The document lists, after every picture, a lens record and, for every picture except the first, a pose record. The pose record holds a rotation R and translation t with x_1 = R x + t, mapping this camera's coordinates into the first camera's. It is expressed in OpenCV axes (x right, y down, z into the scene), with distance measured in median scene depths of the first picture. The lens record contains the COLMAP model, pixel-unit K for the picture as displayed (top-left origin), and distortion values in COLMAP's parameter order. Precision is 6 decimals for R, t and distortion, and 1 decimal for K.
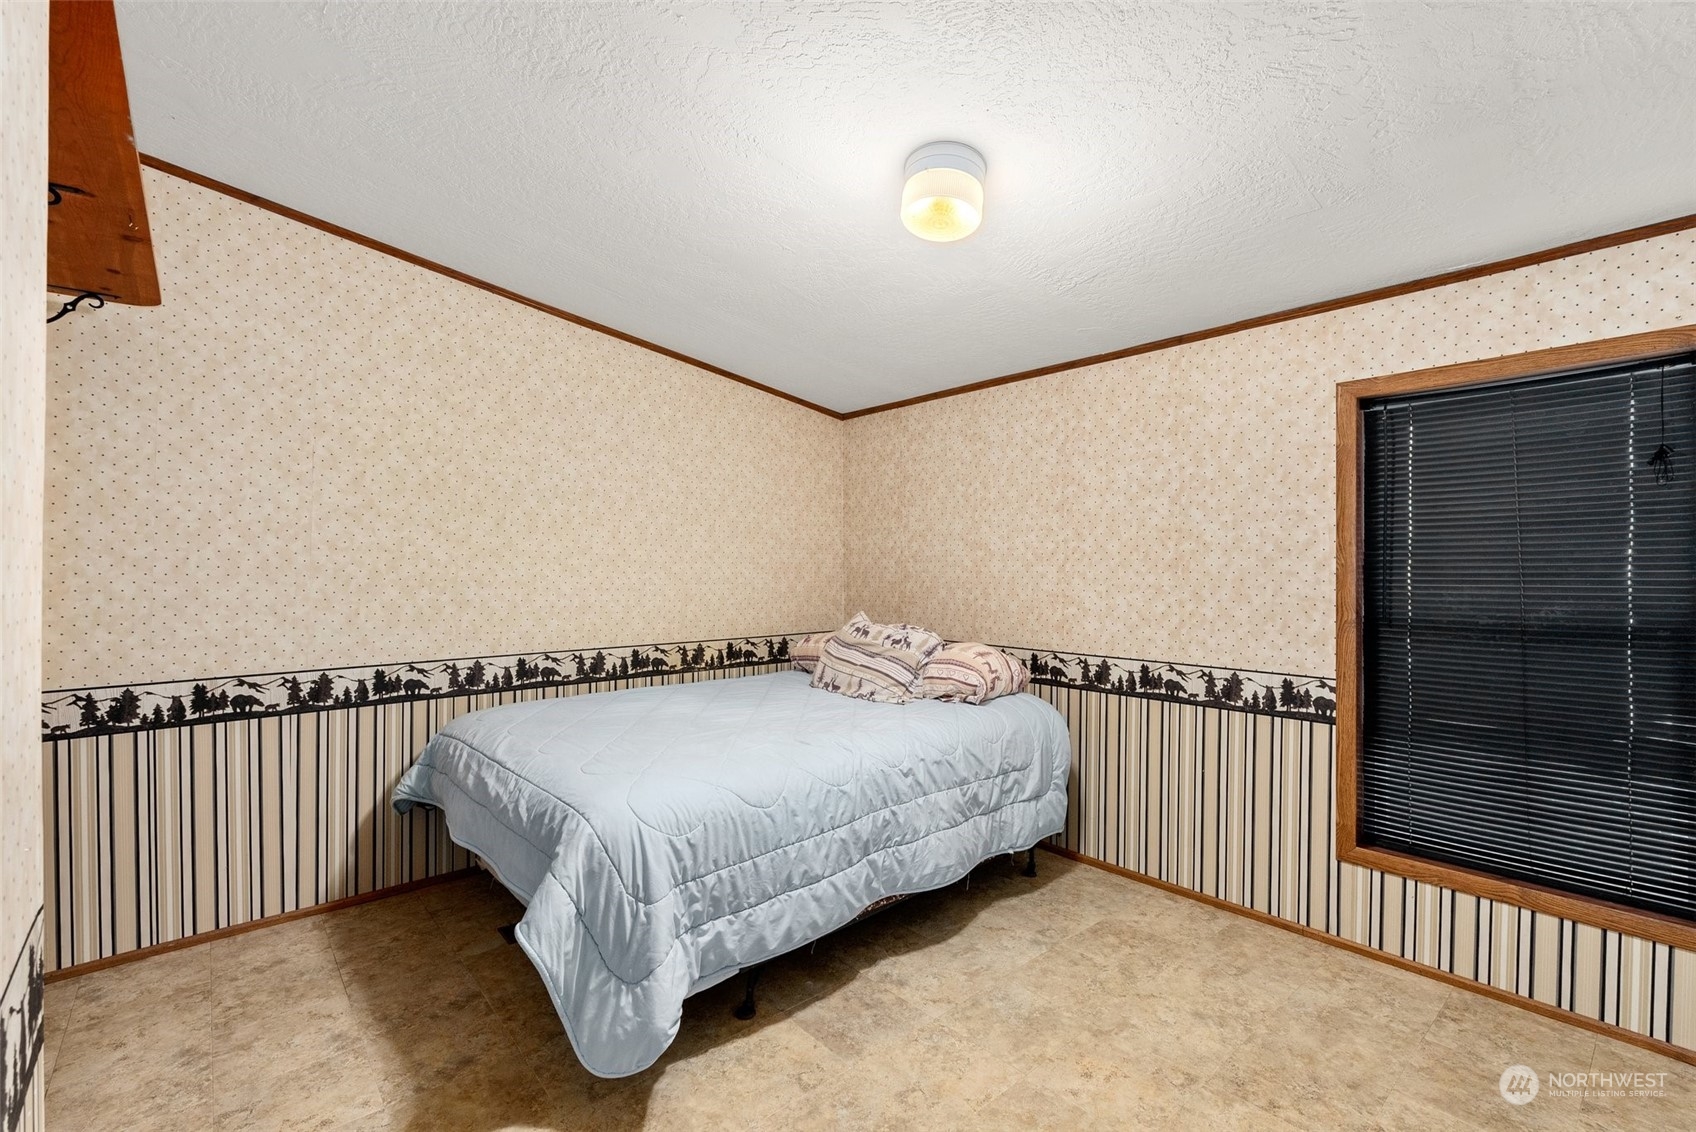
lens RADIAL K [[754.4, 0, 861.1], [0, 754.4, 560.4], [0, 0, 1]] dist [-0.007739, 0.000557]
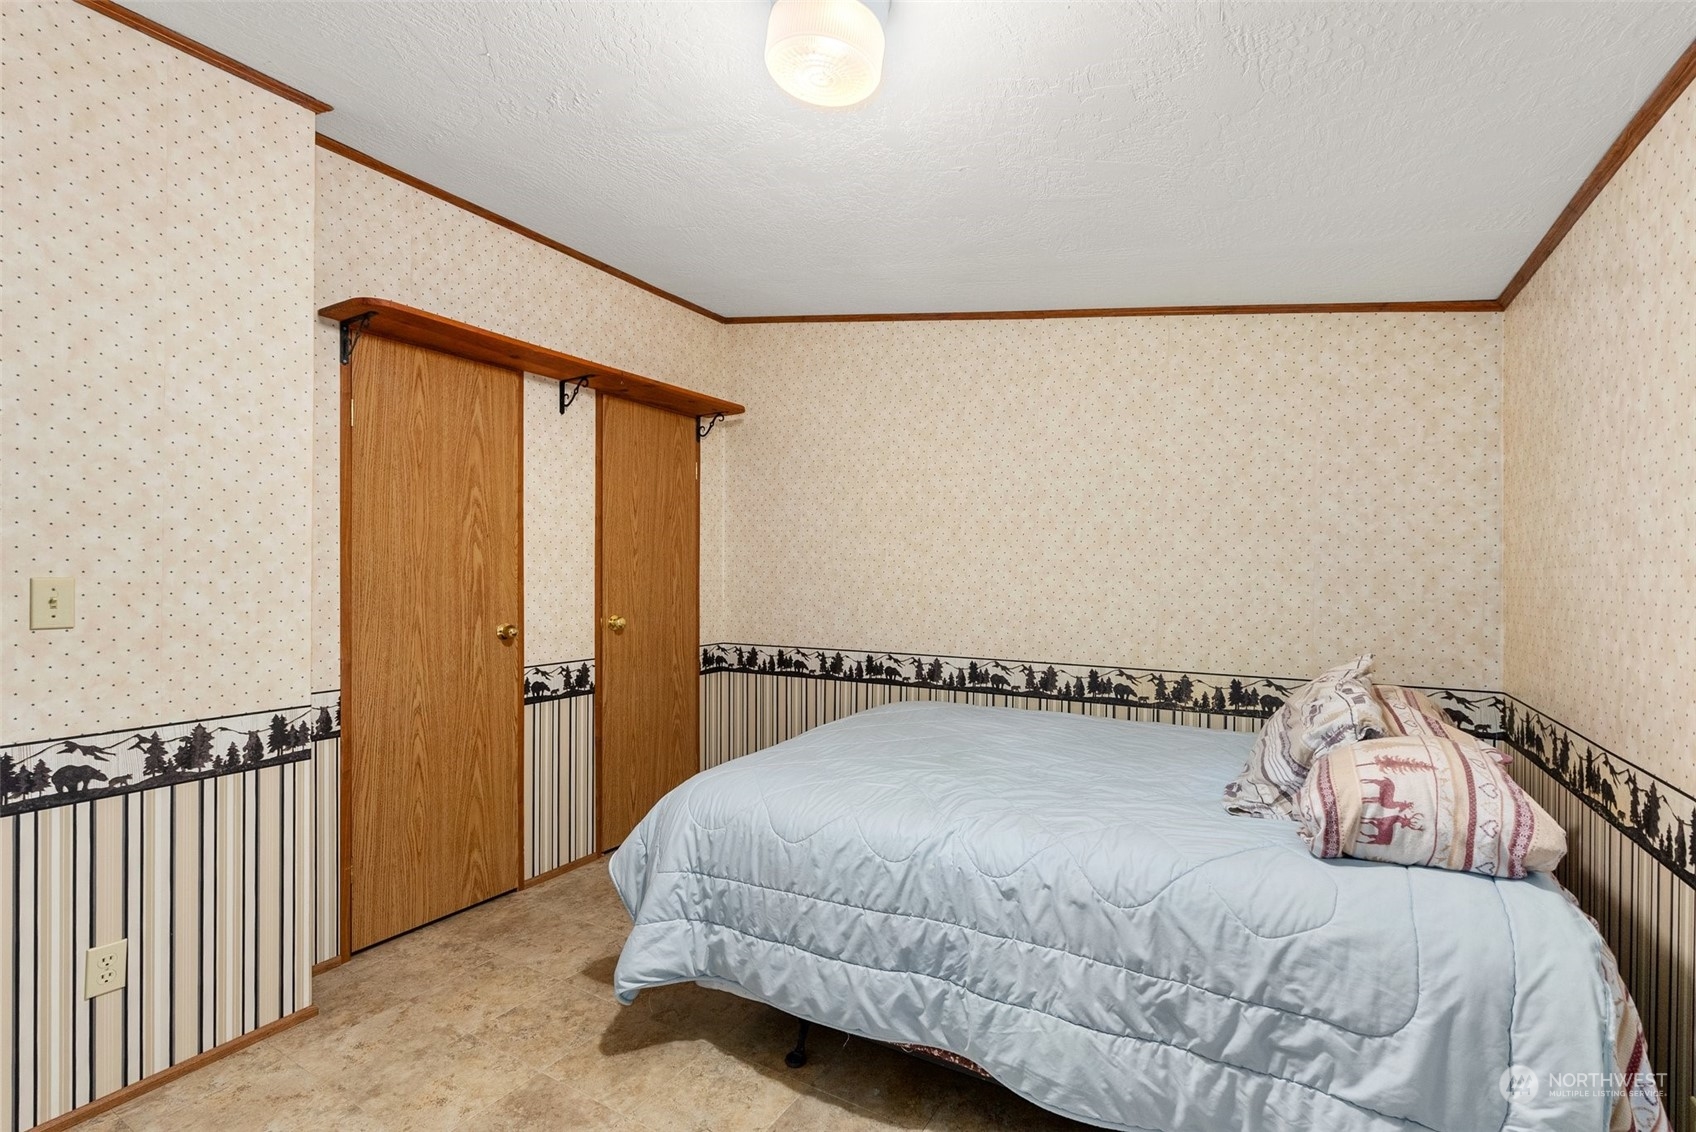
lens RADIAL K [[754.4, 0, 857.1], [0, 754.4, 579.1], [0, 0, 1]] dist [-0.007739, 0.000557]
pose [[0.301837, 0.006404, -0.953338, 0.537495], [-0.000375, 0.999978, 0.006598, 0.009943], [0.953359, -0.001635, 0.301833, 0.584596]]
